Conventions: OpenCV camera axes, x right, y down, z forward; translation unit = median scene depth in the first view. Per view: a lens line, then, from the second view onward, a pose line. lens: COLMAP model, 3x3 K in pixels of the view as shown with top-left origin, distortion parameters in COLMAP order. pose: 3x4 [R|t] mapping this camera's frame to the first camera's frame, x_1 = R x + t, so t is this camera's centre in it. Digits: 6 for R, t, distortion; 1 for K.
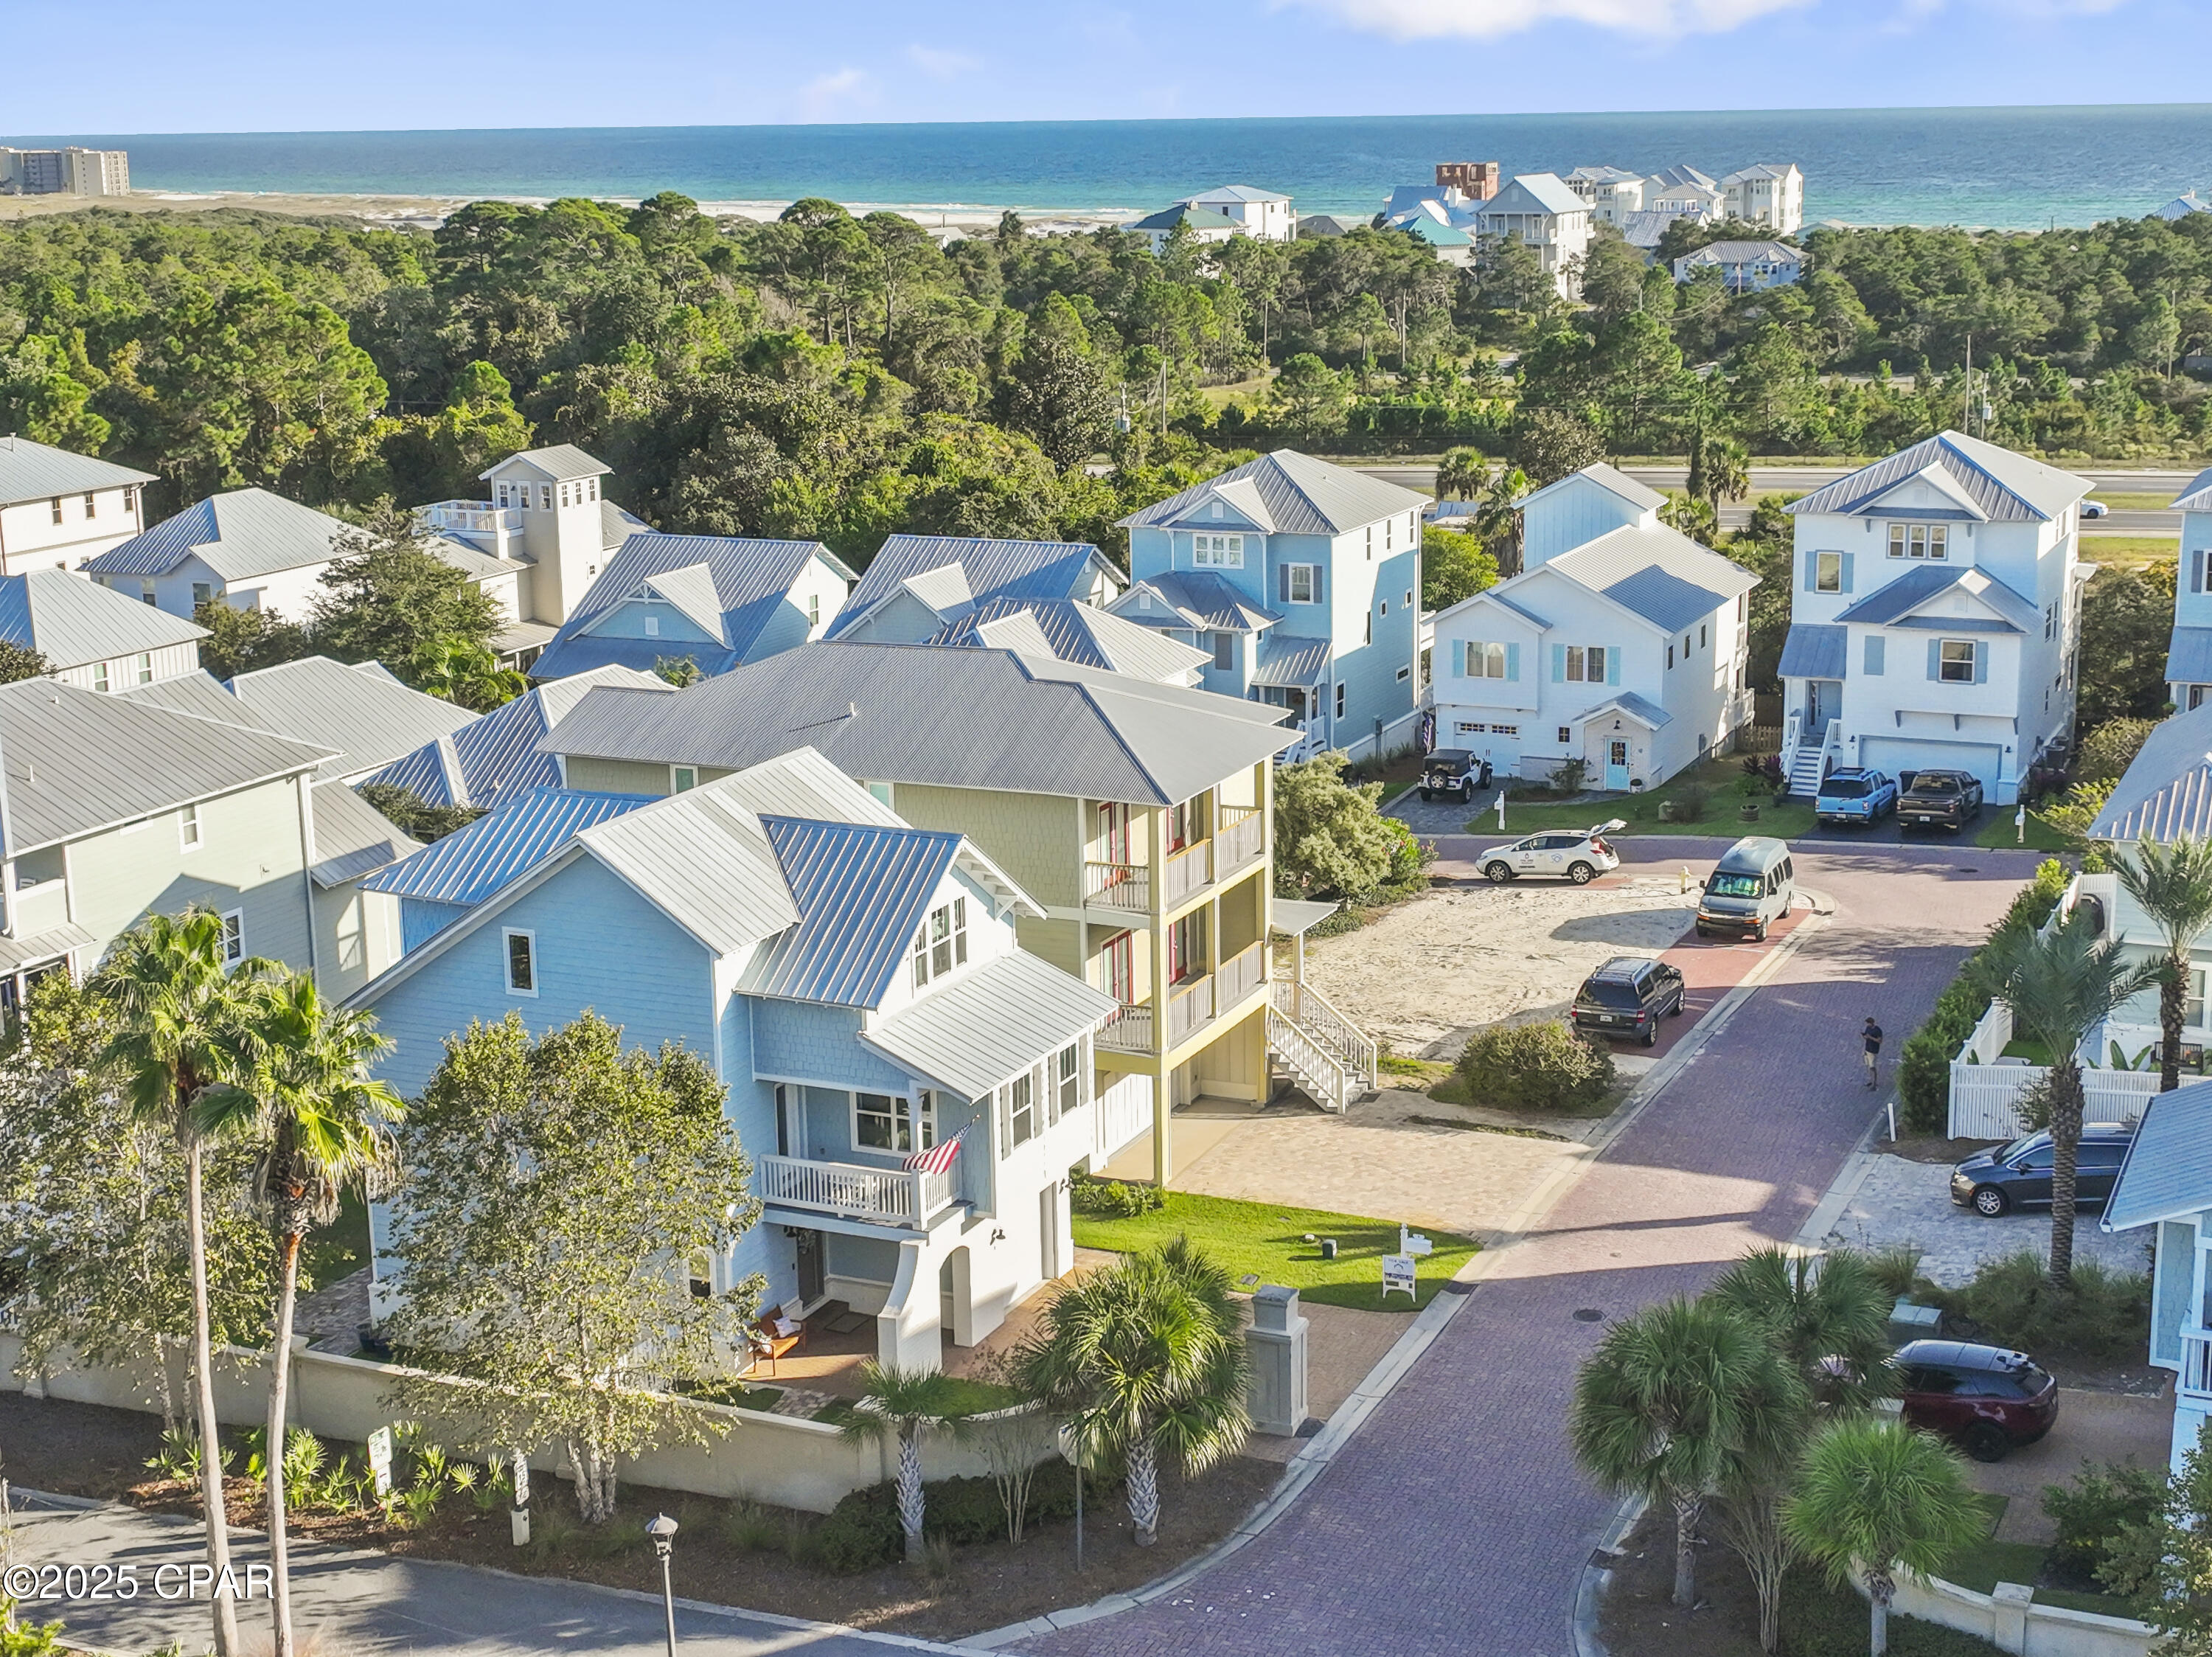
lens RADIAL K [[3154.3, 0, 1106.0], [0, 3154.3, 828.5], [0, 0, 1]] dist [-0.078395, -0.015800]
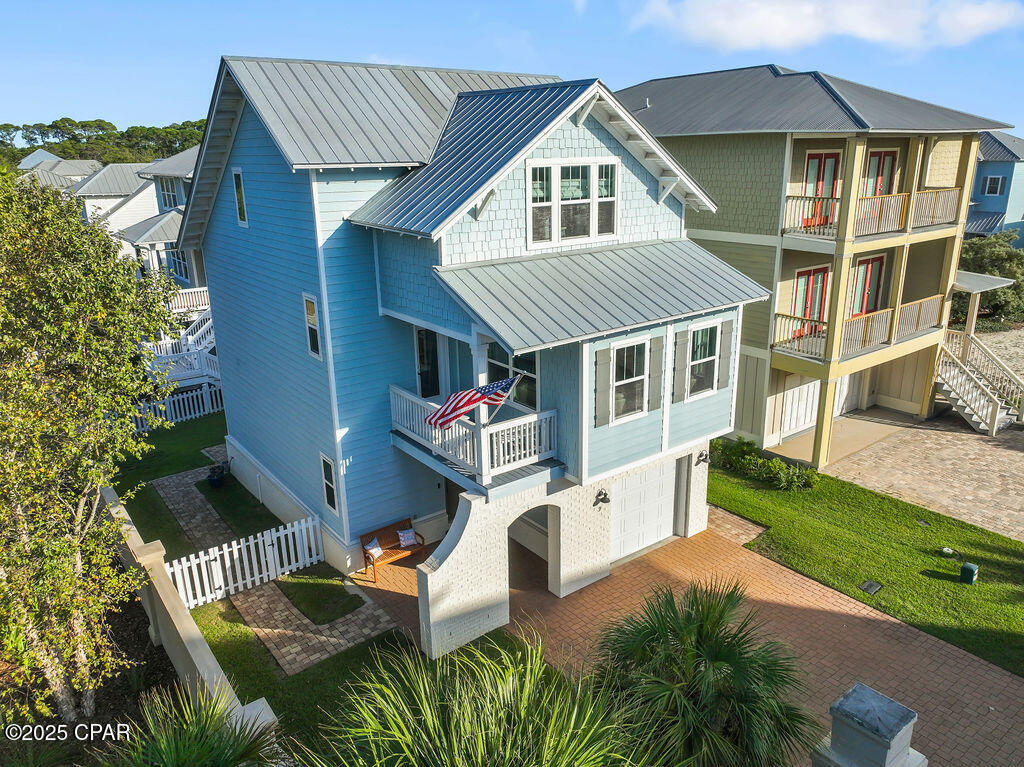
lens RADIAL K [[740.2, 0, 512.0], [0, 740.2, 383.5], [0, 0, 1]] dist [-0.005845, 0.027085]
pose [[0.879476, 0.144677, -0.453422, 0.038035], [-0.106154, 0.988308, 0.109445, 0.058942], [0.463955, -0.048122, 0.884551, 0.664127]]
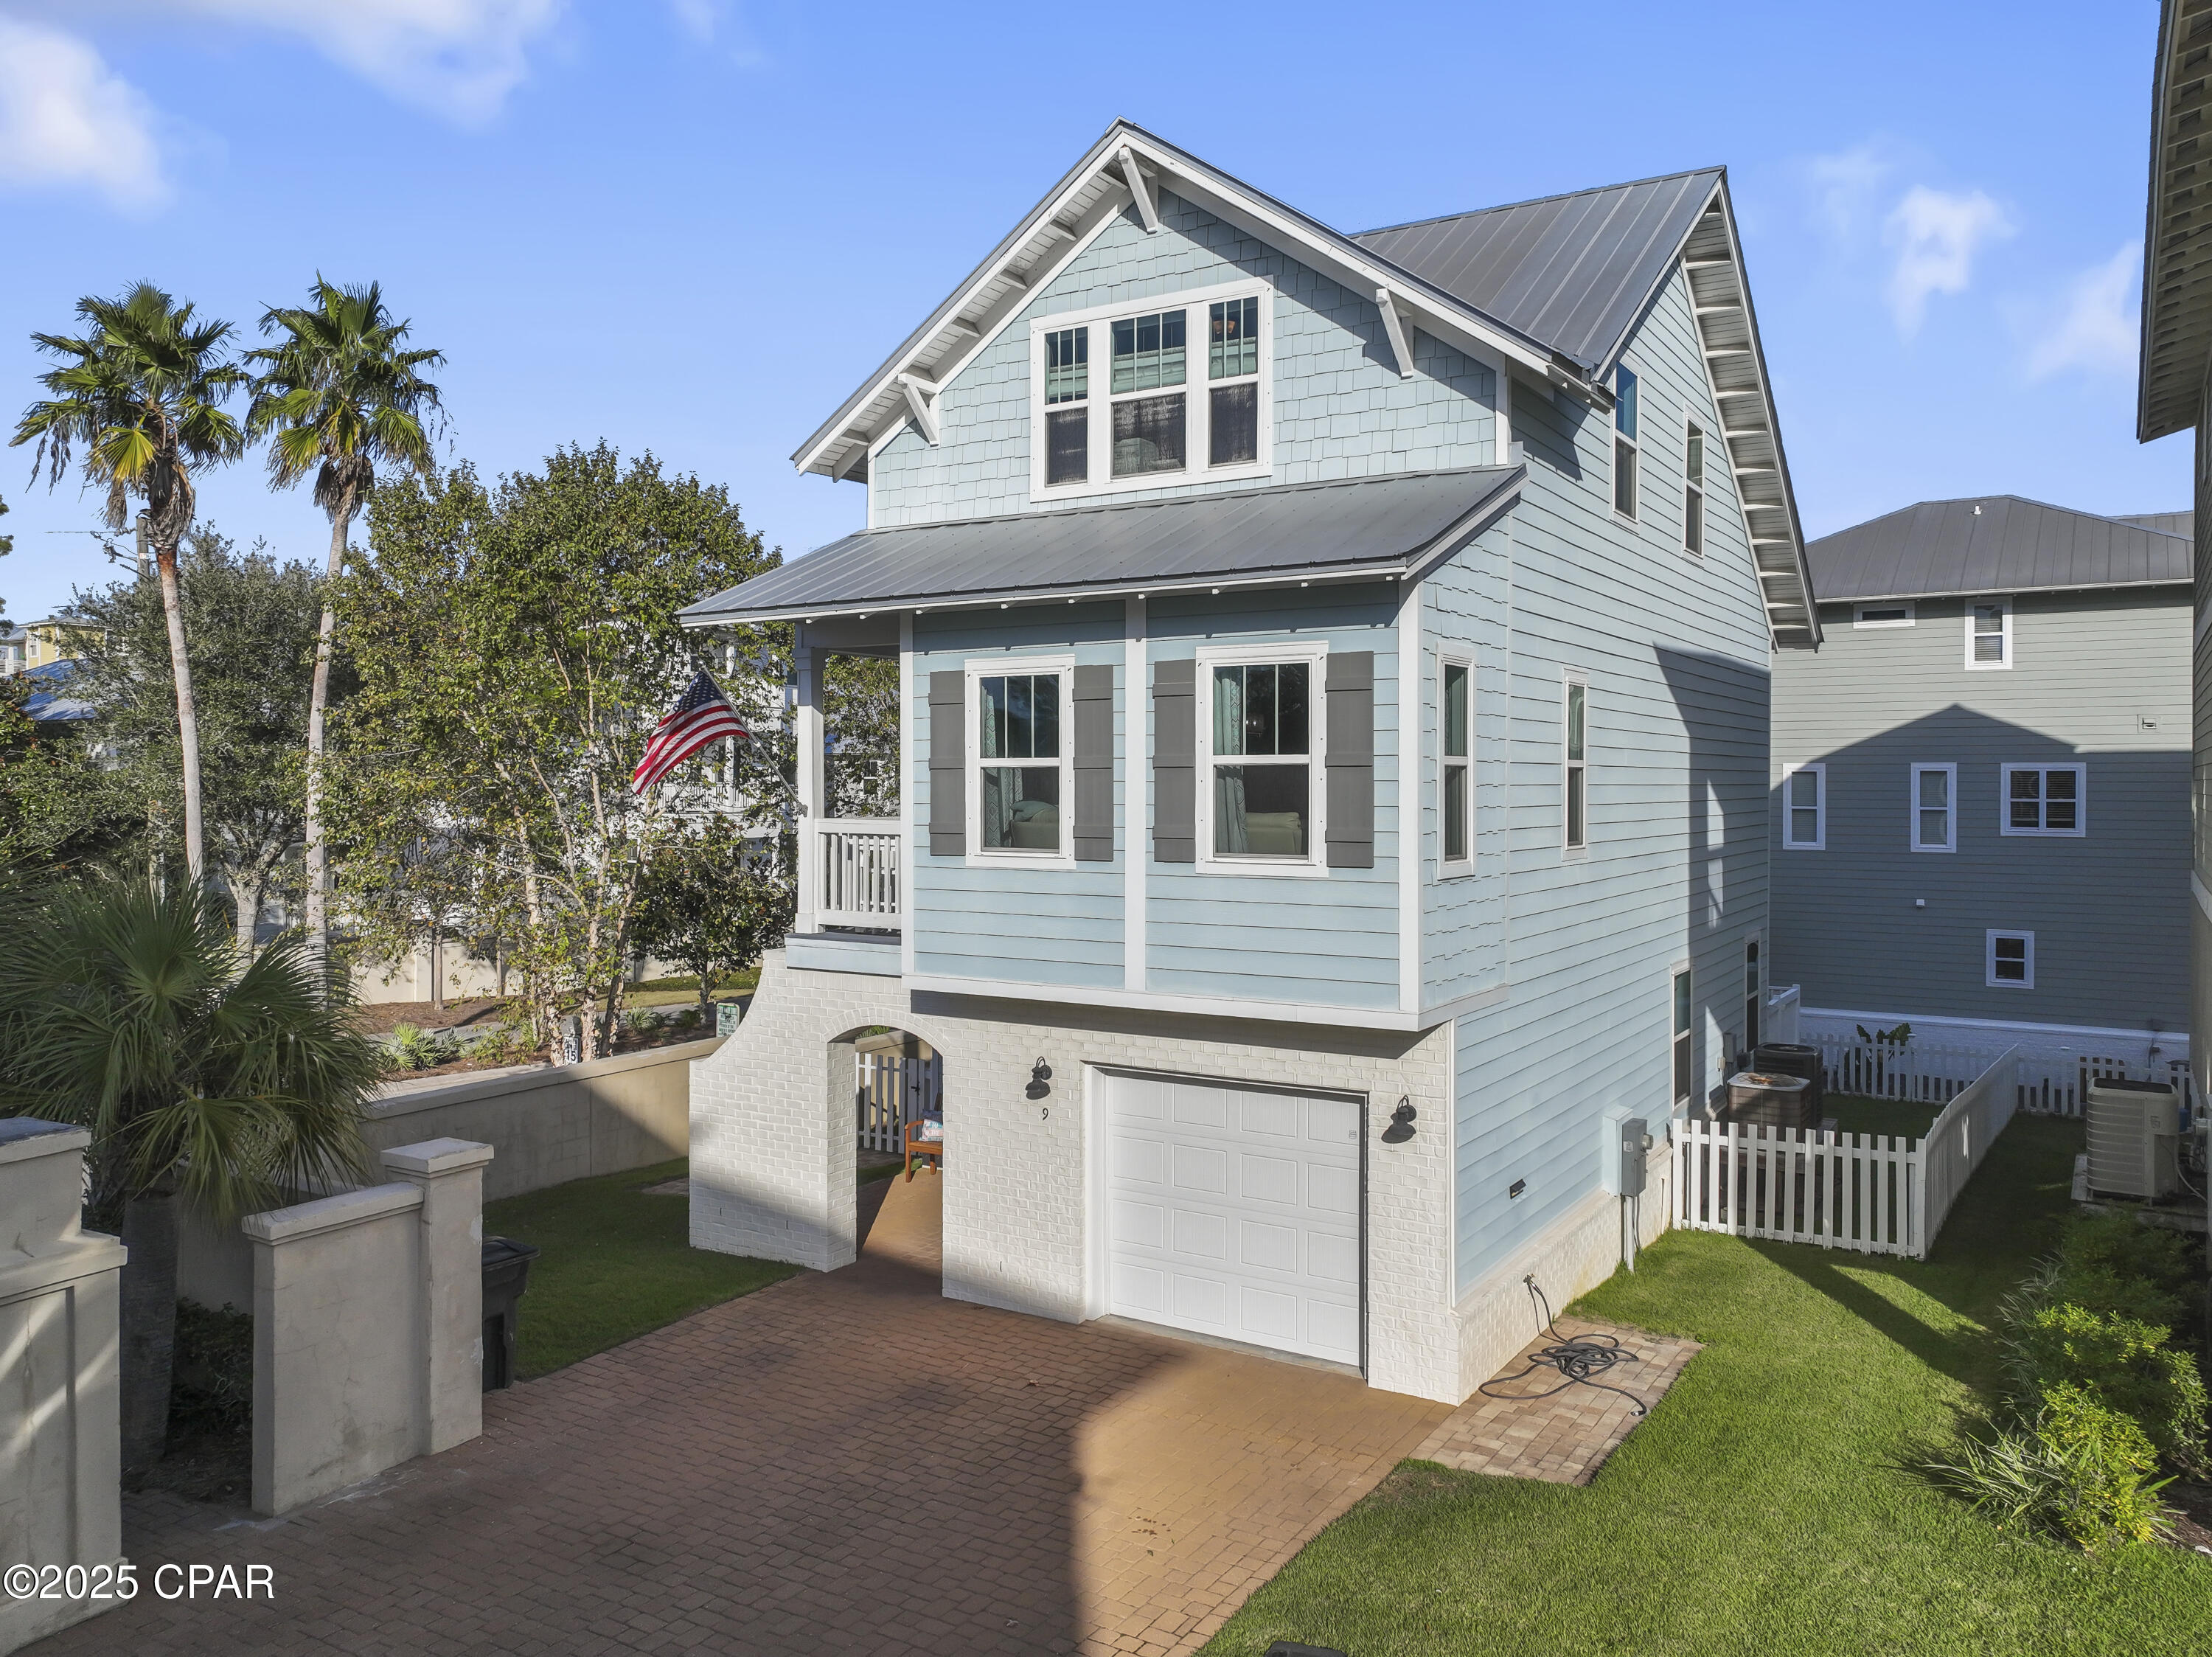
lens RADIAL K [[1599.1, 0, 1106.0], [0, 1599.1, 828.5], [0, 0, 1]] dist [-0.005845, 0.027085]
pose [[-0.116251, 0.039600, -0.992430, 0.148416], [-0.230791, 0.970778, 0.065770, 0.069678], [0.966034, 0.236690, -0.103715, 0.879038]]
